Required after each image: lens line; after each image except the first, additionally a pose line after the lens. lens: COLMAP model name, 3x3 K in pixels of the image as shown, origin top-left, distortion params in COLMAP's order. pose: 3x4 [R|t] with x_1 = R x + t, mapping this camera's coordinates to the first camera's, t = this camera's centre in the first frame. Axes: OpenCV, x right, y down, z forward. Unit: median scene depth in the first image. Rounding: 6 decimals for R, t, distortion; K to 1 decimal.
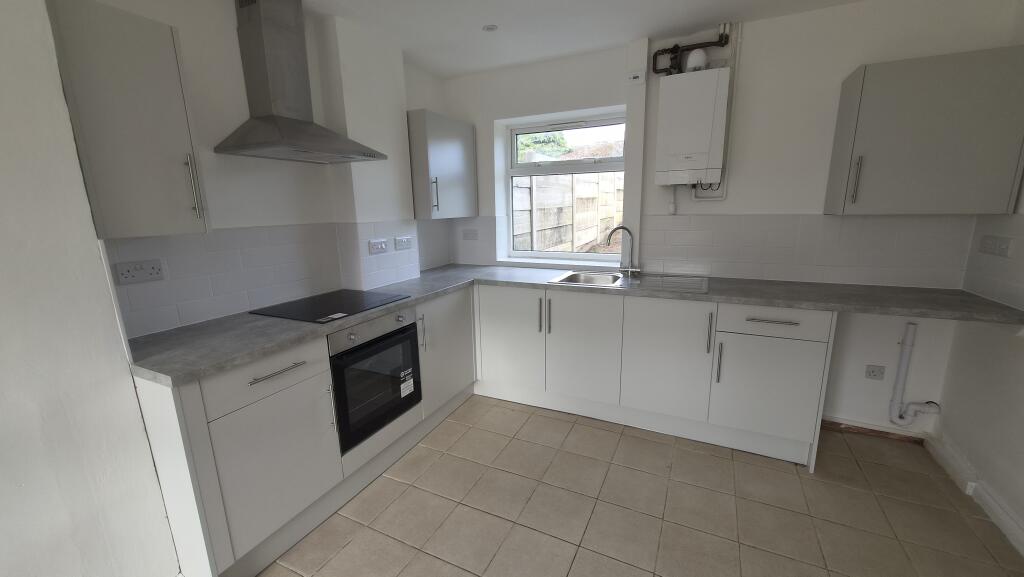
lens RADIAL K [[405.8, 0, 509.6], [0, 405.8, 289.3], [0, 0, 1]] dist [0.000892, -0.000040]
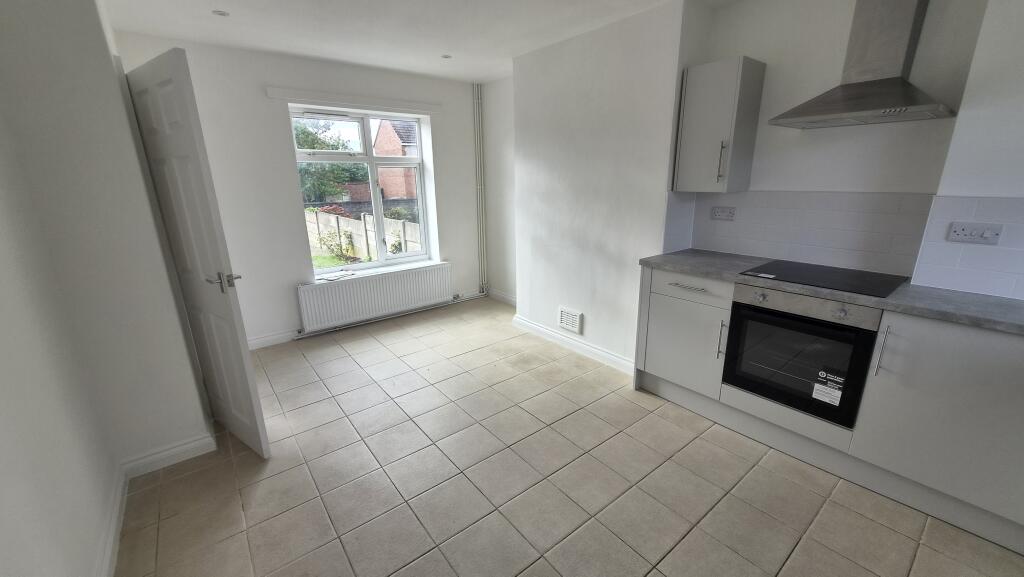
lens RADIAL K [[405.8, 0, 510.6], [0, 405.8, 289.3], [0, 0, 1]] dist [0.000892, -0.000040]
pose [[-0.426122, 0.269146, -0.863702, 0.679869], [-0.159431, 0.917435, 0.364548, -0.157020], [0.890506, 0.293043, -0.348029, 0.624604]]
